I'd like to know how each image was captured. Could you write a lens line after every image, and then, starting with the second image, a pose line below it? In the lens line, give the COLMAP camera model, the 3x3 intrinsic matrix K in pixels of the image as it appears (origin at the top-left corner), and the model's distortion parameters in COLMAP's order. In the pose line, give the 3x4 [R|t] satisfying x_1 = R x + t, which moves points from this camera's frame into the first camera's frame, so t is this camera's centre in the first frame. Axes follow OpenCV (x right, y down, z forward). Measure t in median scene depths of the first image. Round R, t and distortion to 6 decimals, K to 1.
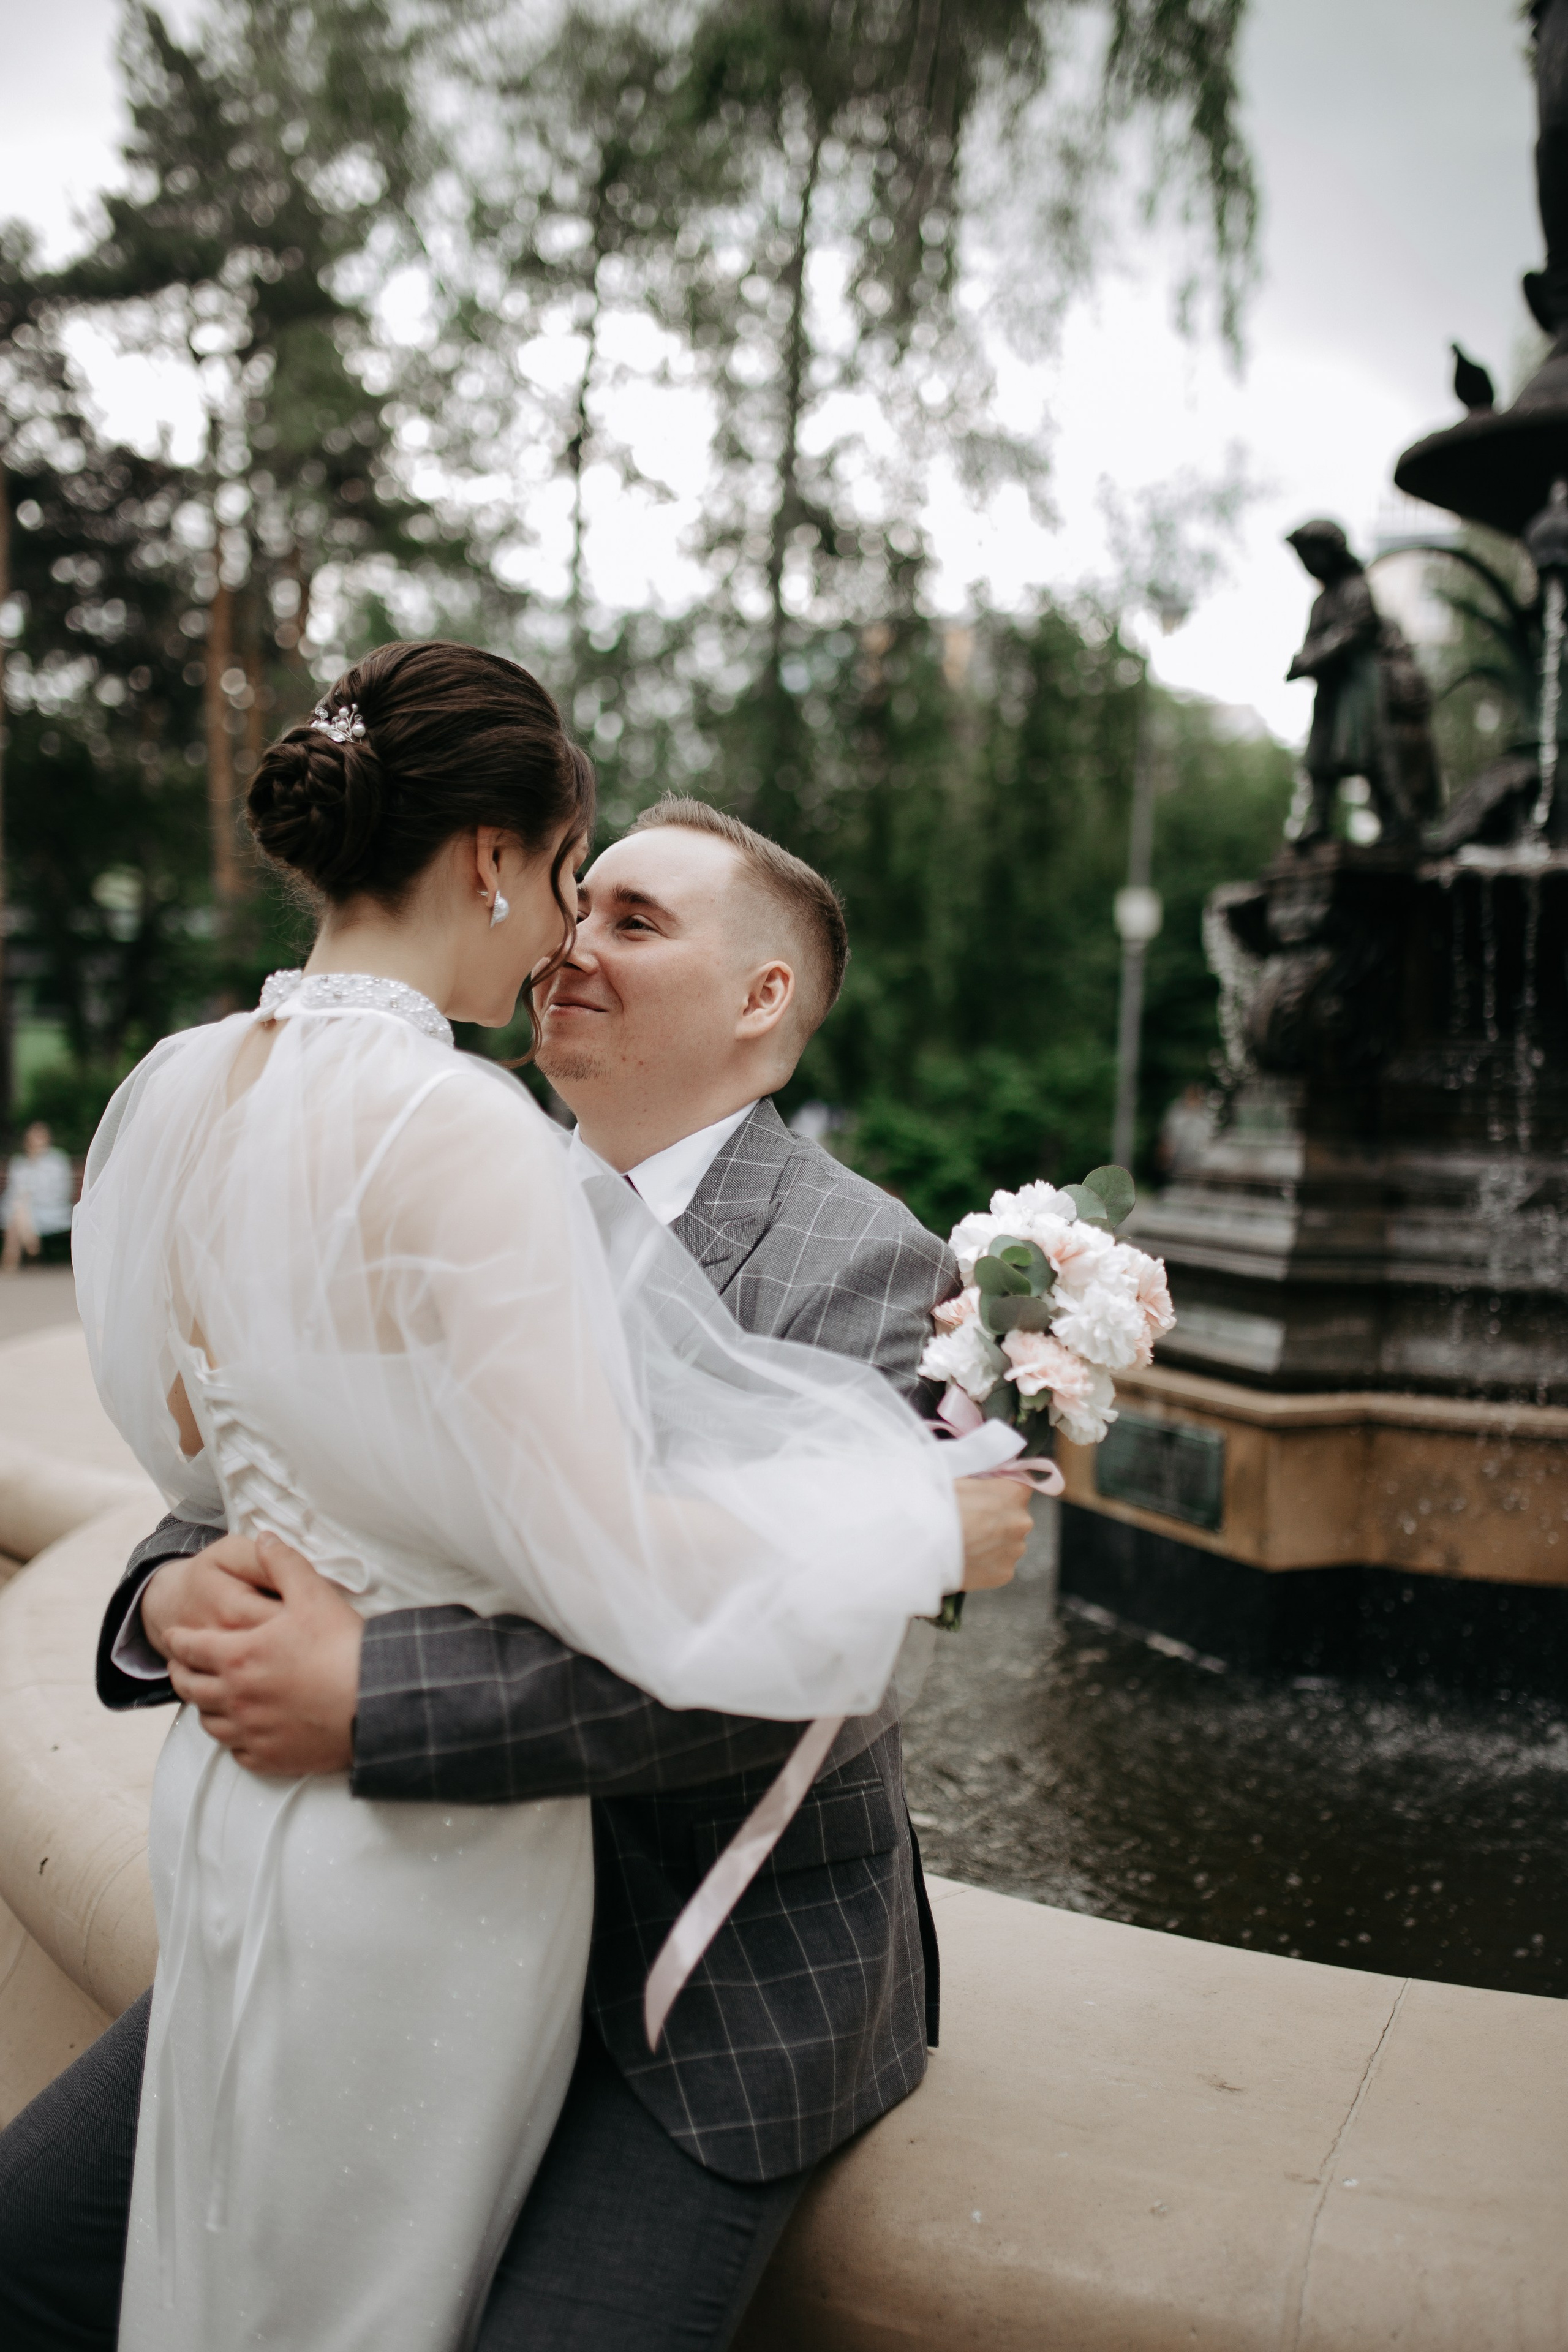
lens RADIAL K [[2463.5, 0, 784.0], [0, 2463.5, 1176.0], [0, 0, 1]] dist [-0.018939, -0.025664]
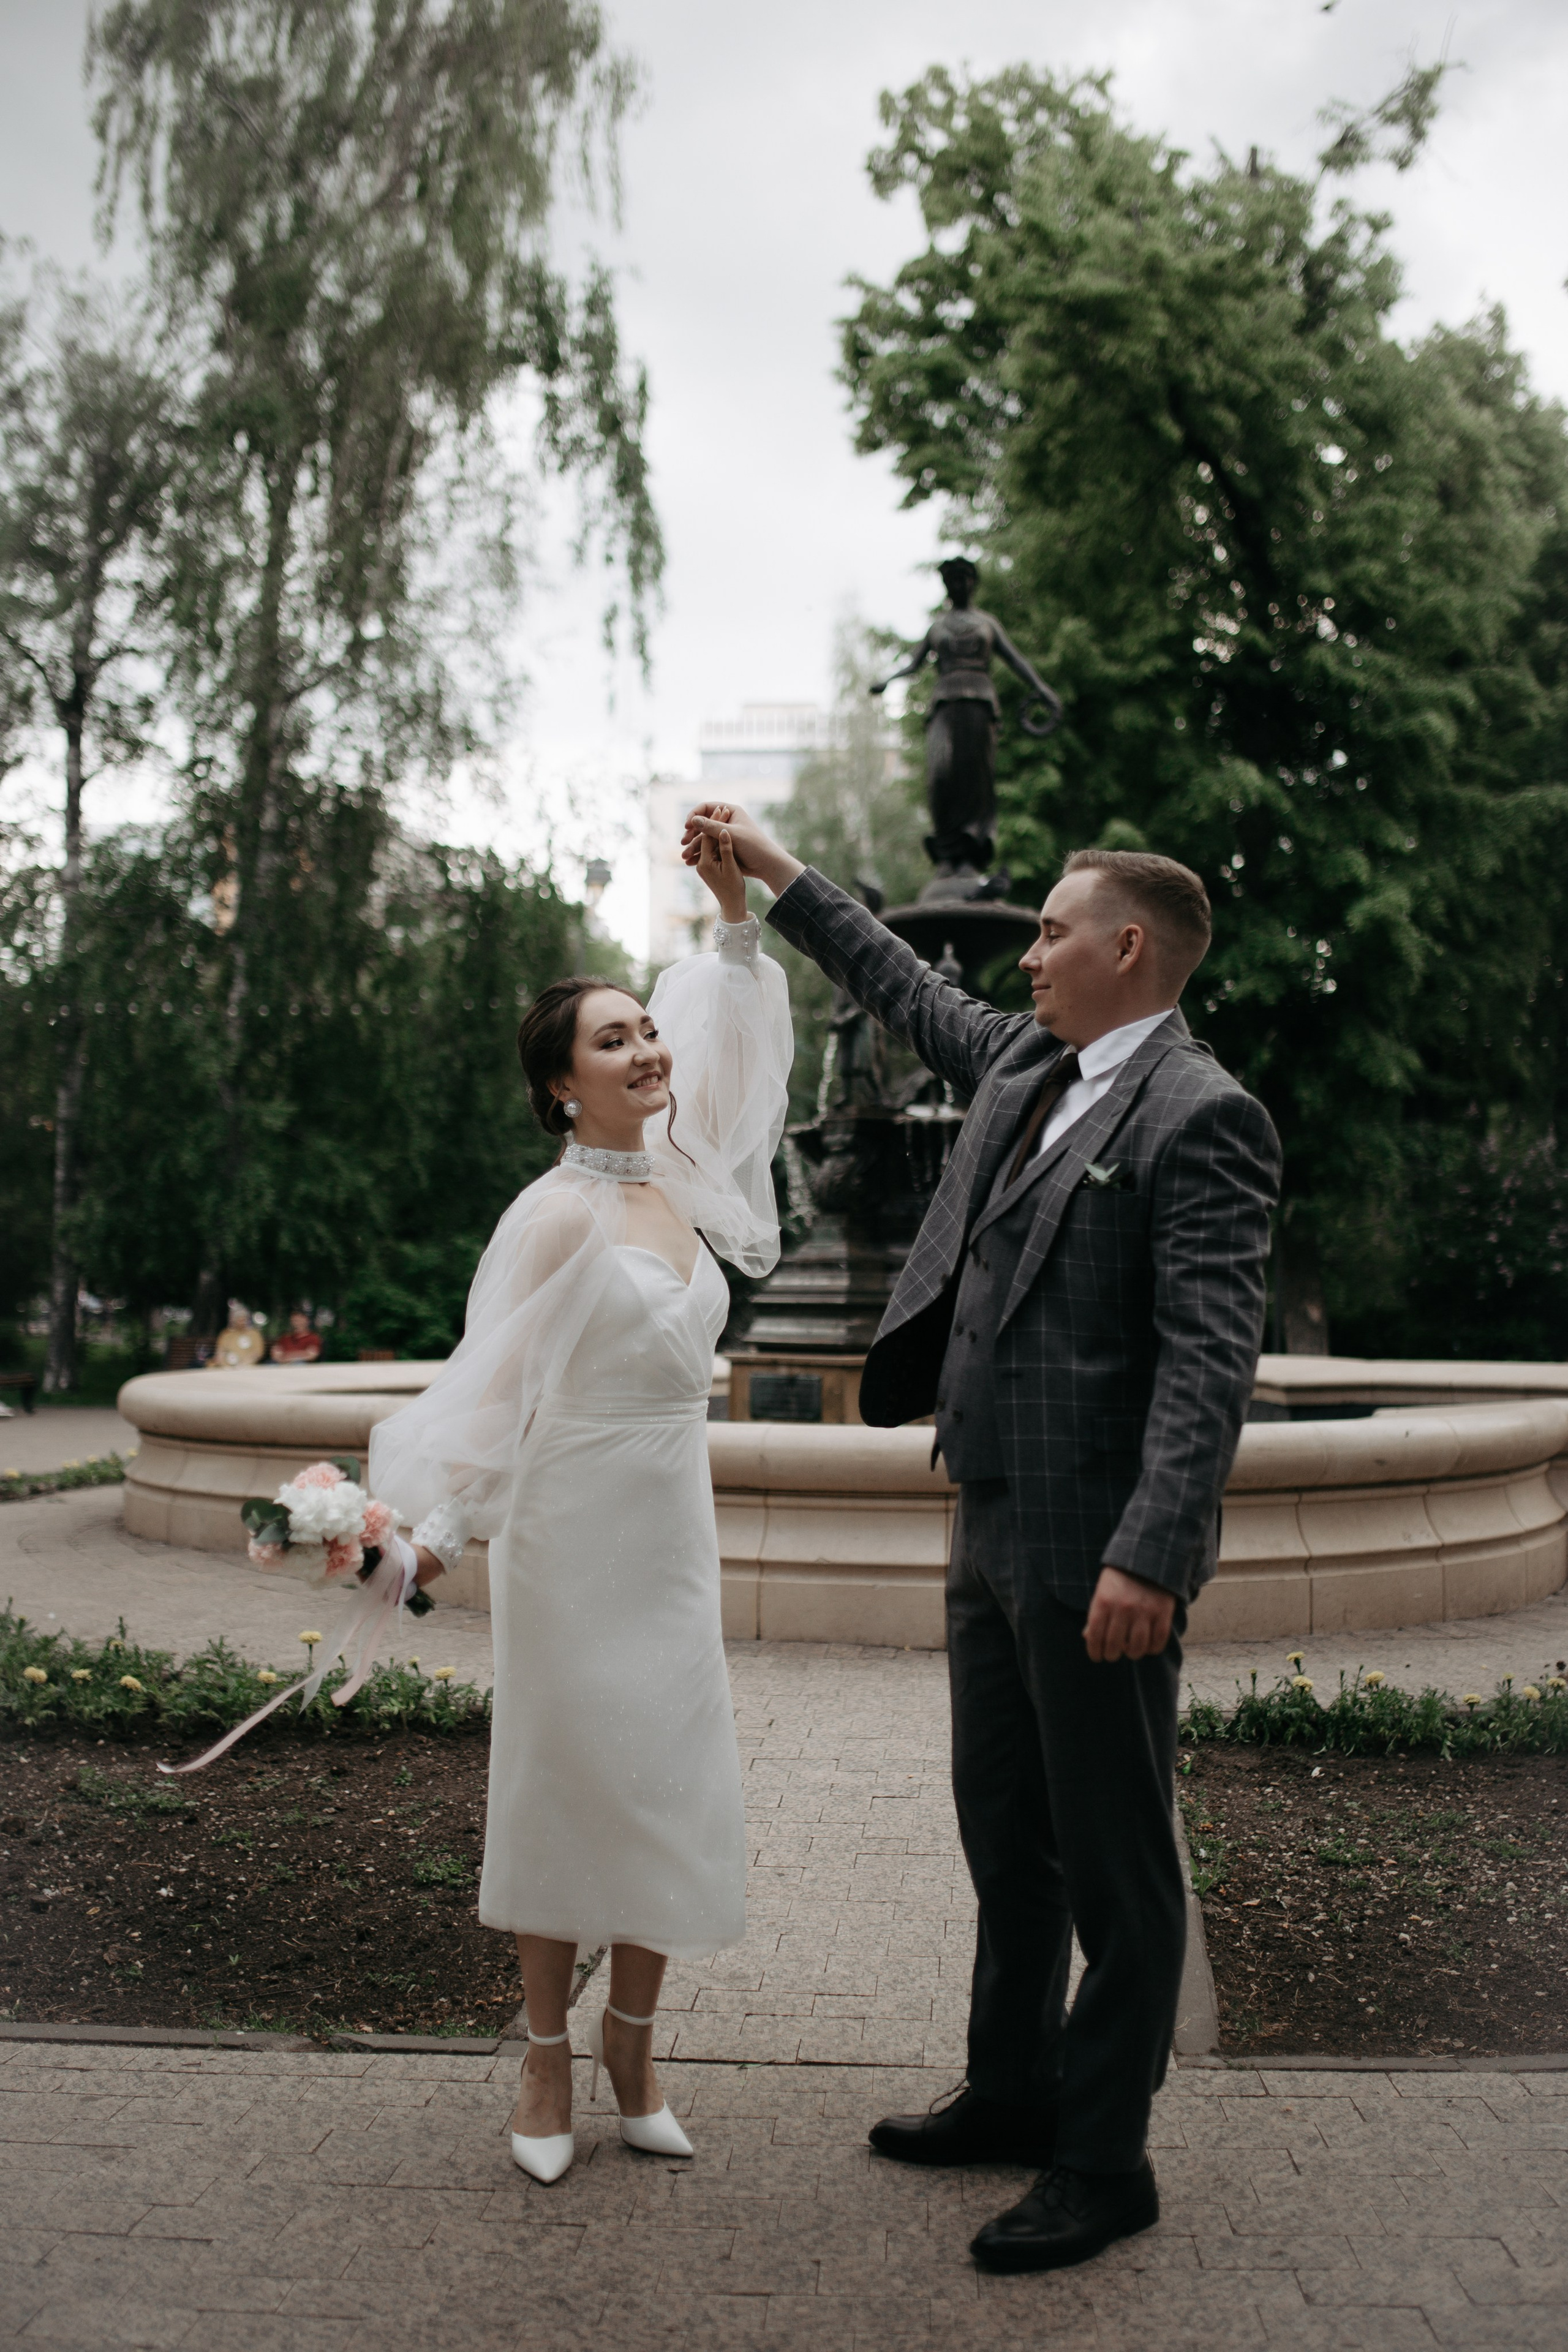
lens RADIAL K [[2463.5, 0, 784.0], [0, 2463.5, 1176.0], [0, 0, 1]] dist [-0.018939, -0.025664]
pose [[0.966315, -0.005600, 0.257302, -0.073010], [0.026151, 0.996725, -0.076518, 0.016620], [-0.256031, 0.080669, 0.963297, -0.196705]]
